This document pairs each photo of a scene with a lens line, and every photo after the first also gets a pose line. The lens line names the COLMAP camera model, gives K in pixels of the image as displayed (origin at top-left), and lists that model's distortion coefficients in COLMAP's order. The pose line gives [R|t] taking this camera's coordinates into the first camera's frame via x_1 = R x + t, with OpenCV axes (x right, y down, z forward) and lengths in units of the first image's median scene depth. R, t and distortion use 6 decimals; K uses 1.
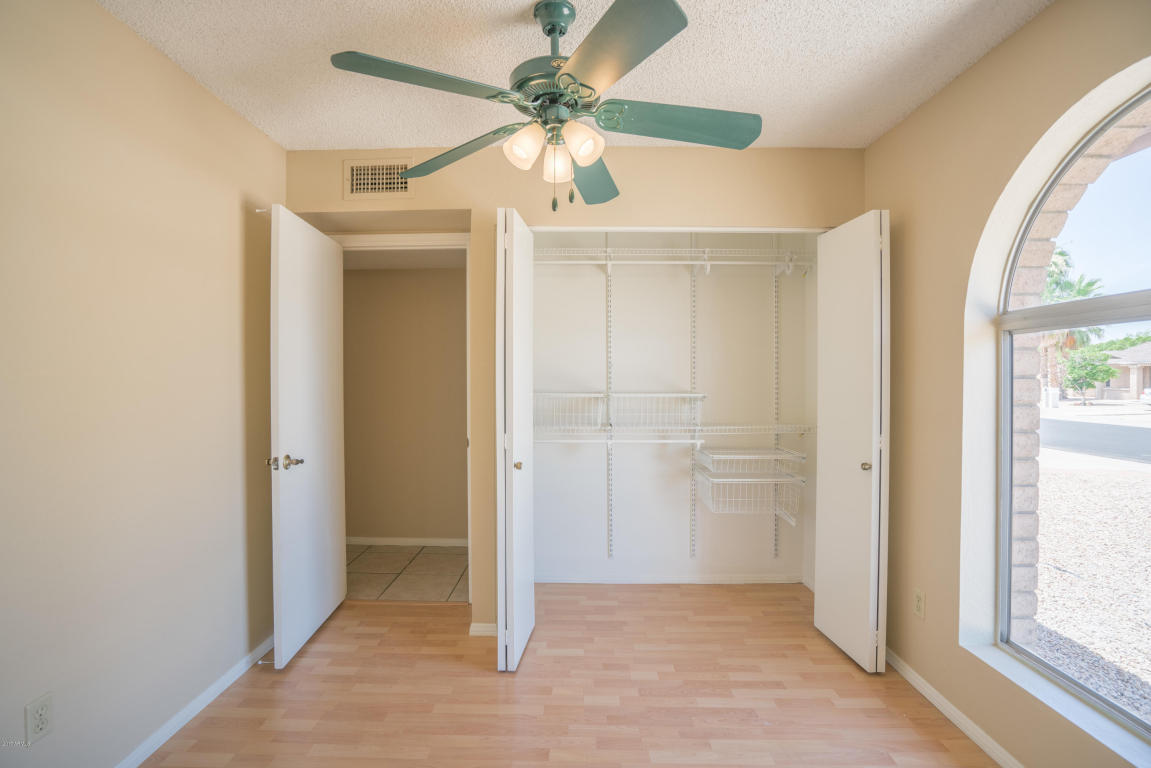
lens RADIAL K [[541.2, 0, 573.0], [0, 541.2, 382.5], [0, 0, 1]] dist [-0.018891, 0.000221]
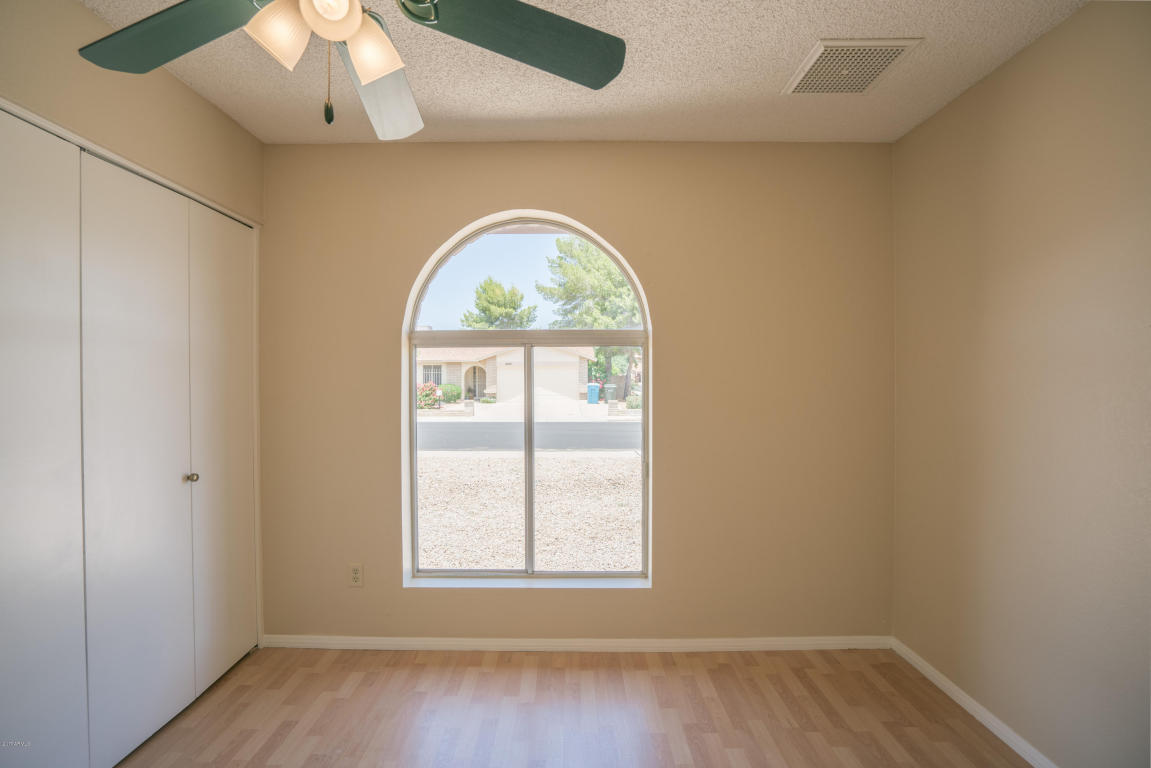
lens RADIAL K [[541.2, 0, 574.4], [0, 541.2, 382.3], [0, 0, 1]] dist [-0.018891, 0.000221]
pose [[-0.023316, -0.009634, 0.999682, -0.520361], [0.006739, 0.999929, 0.009793, -0.008827], [-0.999705, 0.006965, -0.023250, 0.557419]]
